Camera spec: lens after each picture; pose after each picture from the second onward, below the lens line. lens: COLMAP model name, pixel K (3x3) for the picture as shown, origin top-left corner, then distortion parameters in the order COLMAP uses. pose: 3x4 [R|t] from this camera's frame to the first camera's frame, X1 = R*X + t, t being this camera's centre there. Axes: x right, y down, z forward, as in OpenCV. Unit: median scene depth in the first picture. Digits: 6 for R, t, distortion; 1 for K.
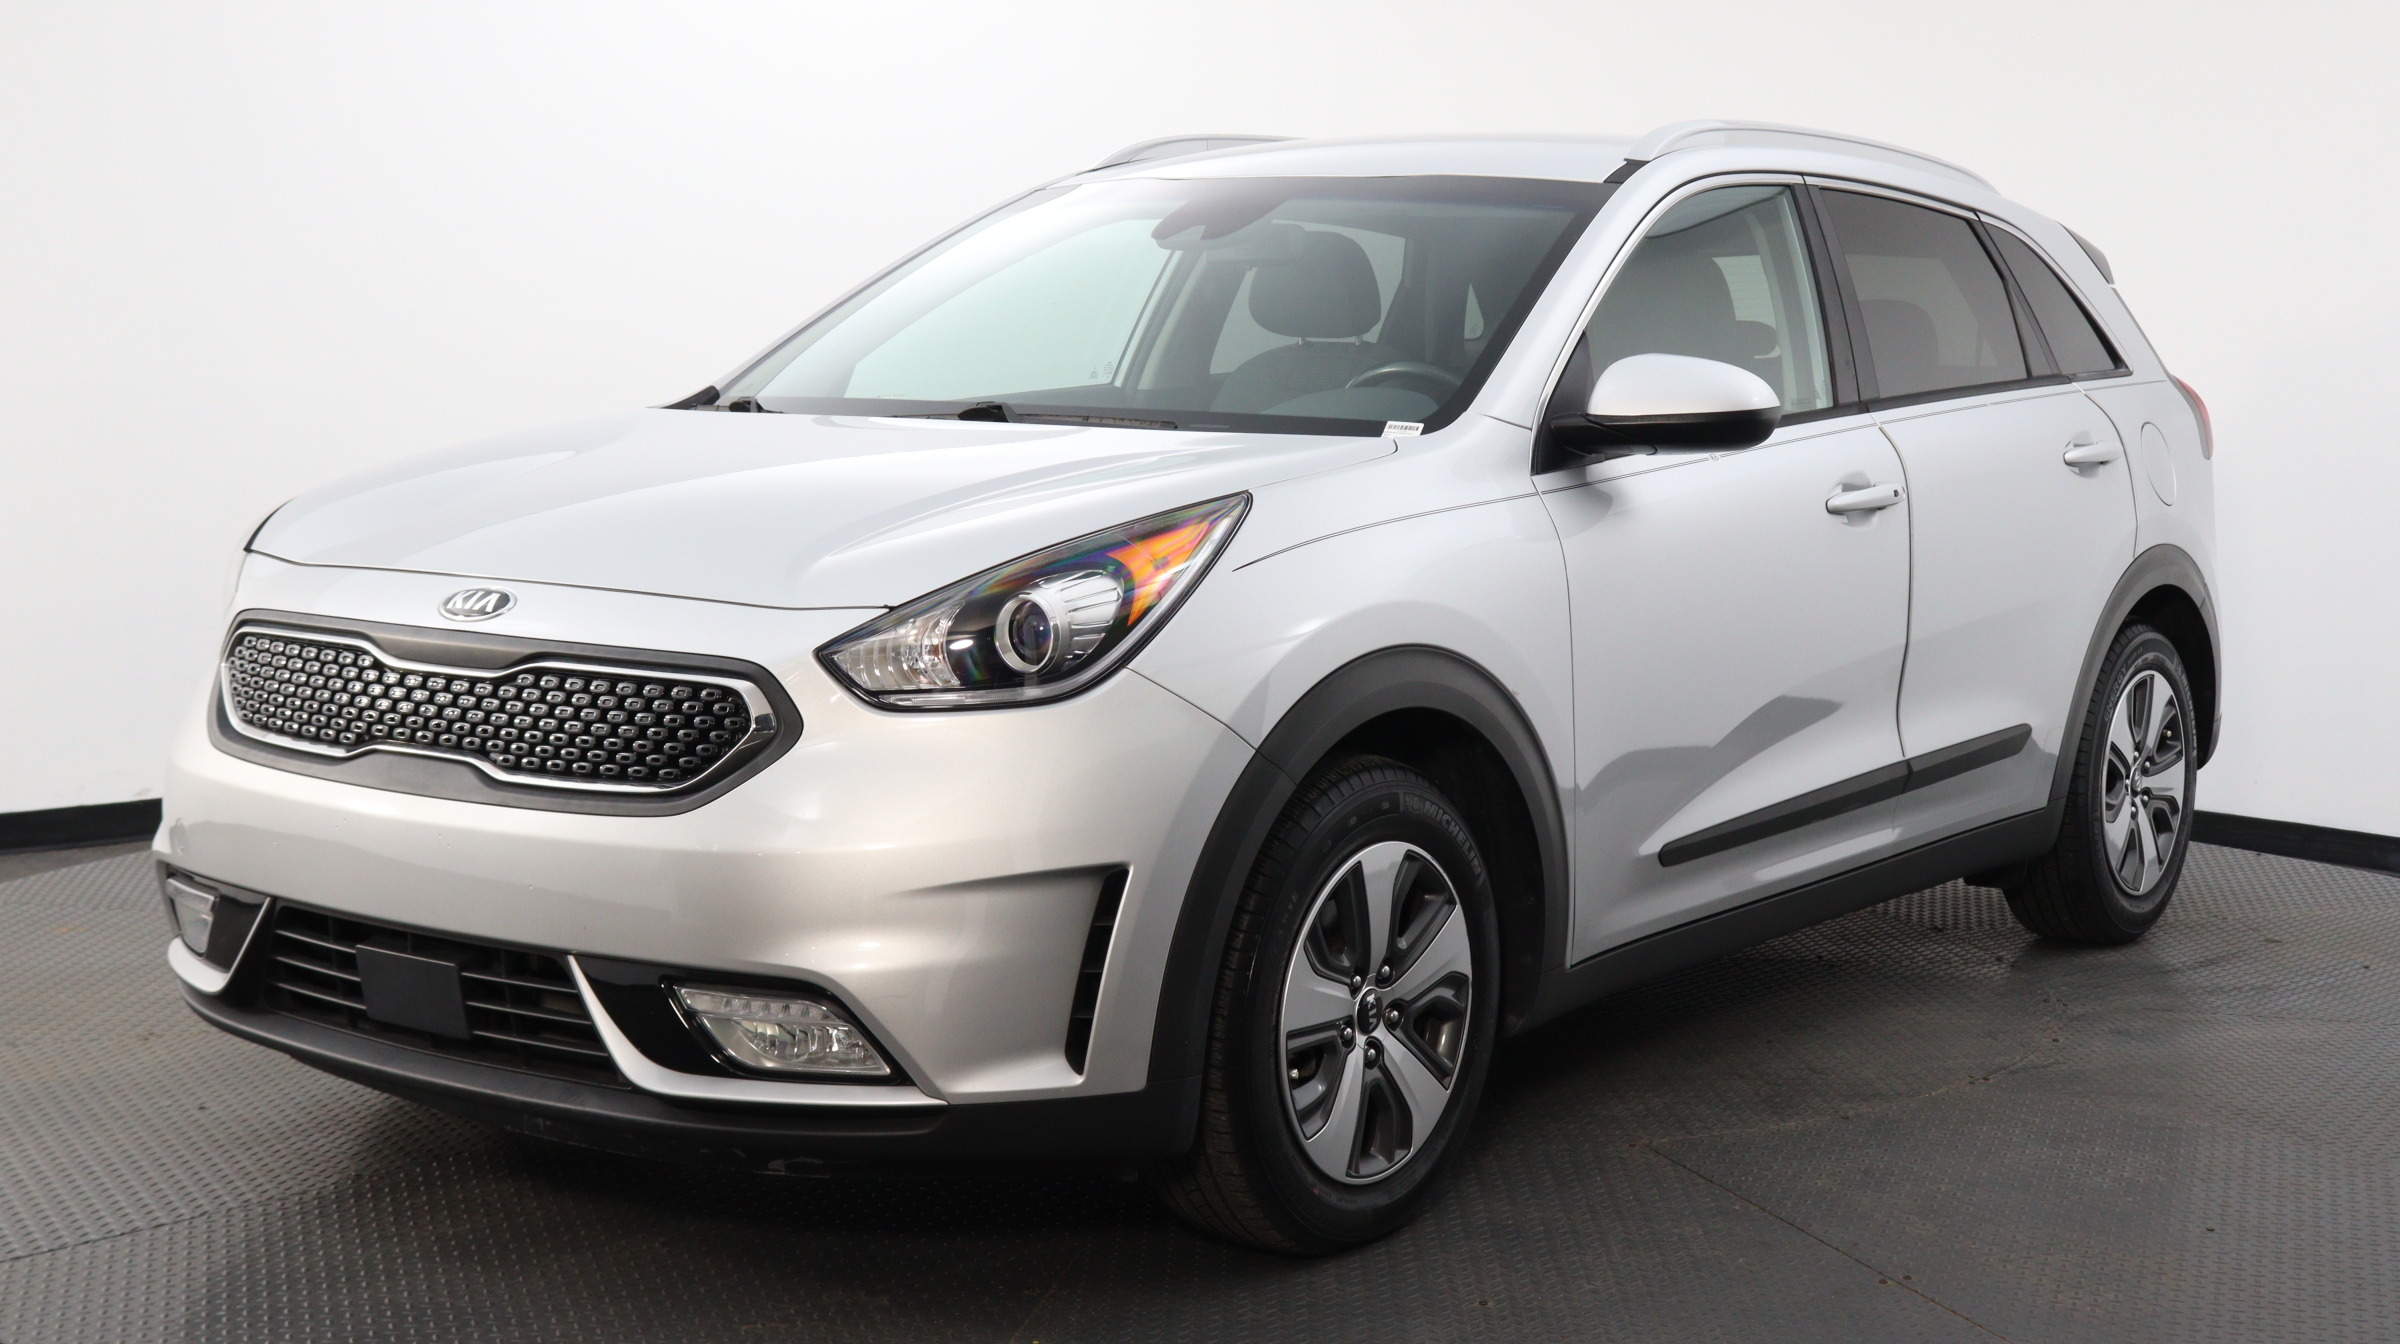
lens RADIAL K [[3003.1, 0, 1200.0], [0, 3003.1, 672.0], [0, 0, 1]] dist [0.236992, 0.009177]
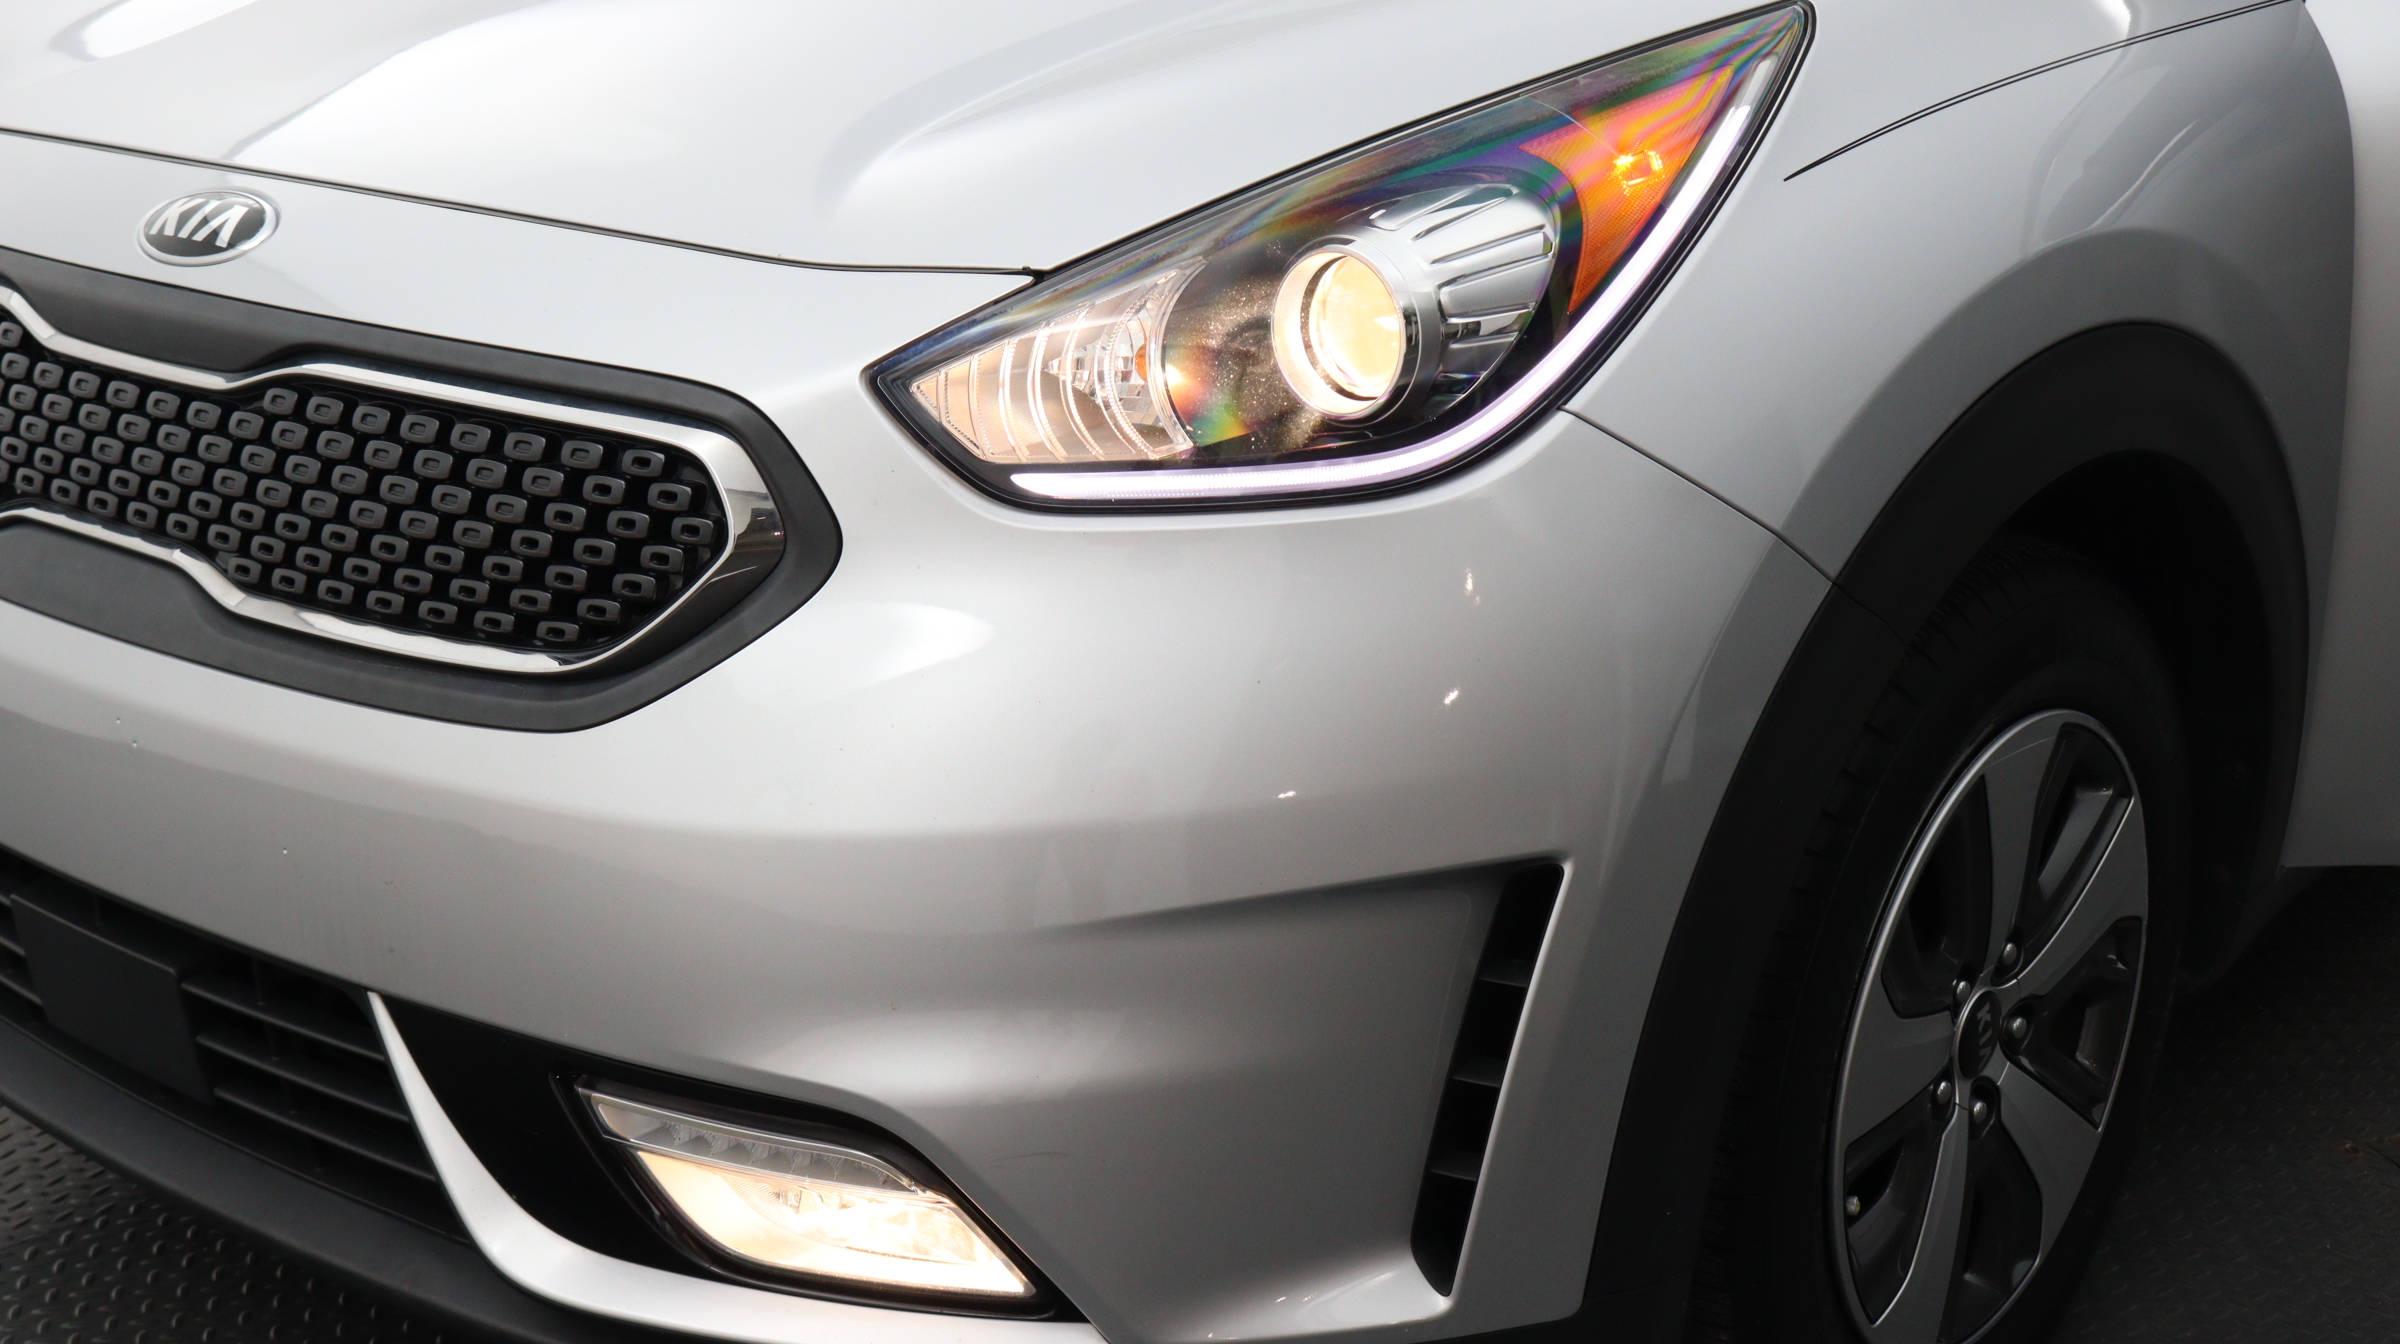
lens RADIAL K [[3003.1, 0, 1200.0], [0, 3003.1, 672.0], [0, 0, 1]] dist [0.236992, 0.009177]
pose [[0.996543, 0.024725, -0.079315, -0.041564], [-0.012115, 0.987731, 0.155693, -0.032130], [0.082191, -0.154194, 0.984616, 0.542132]]
